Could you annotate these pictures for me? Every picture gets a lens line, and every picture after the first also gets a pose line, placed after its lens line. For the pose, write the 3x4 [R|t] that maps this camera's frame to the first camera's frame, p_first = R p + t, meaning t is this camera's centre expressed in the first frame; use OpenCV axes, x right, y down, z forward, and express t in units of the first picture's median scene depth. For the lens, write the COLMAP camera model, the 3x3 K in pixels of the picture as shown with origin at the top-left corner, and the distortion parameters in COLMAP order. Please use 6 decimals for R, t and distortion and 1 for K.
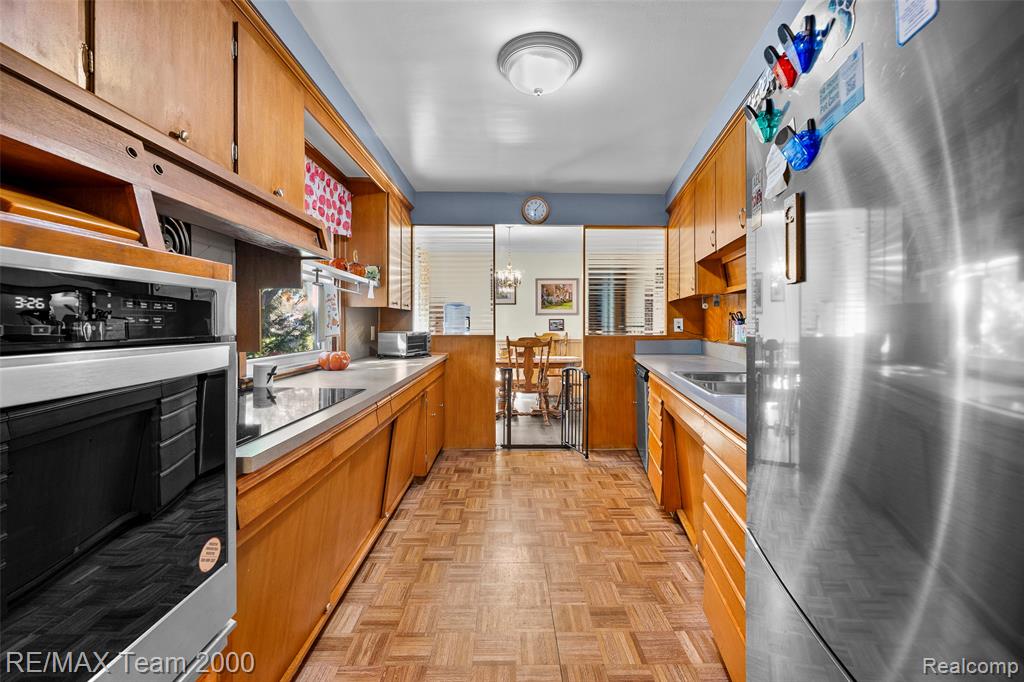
lens RADIAL K [[412.2, 0, 514.0], [0, 412.2, 329.8], [0, 0, 1]] dist [0.000460, -0.000189]
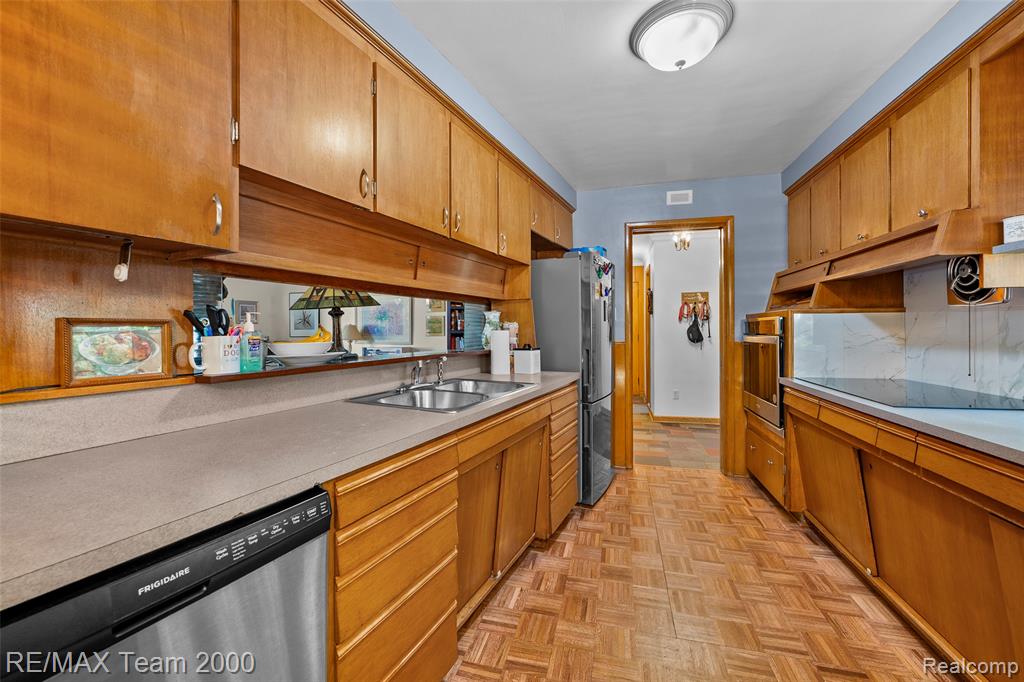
lens RADIAL K [[412.2, 0, 514.0], [0, 412.2, 329.8], [0, 0, 1]] dist [0.000460, -0.000189]
pose [[-0.964987, 0.003079, 0.262279, 0.170515], [0.005653, 0.999943, 0.009060, -0.026810], [-0.262236, 0.010225, -0.964950, 1.898945]]
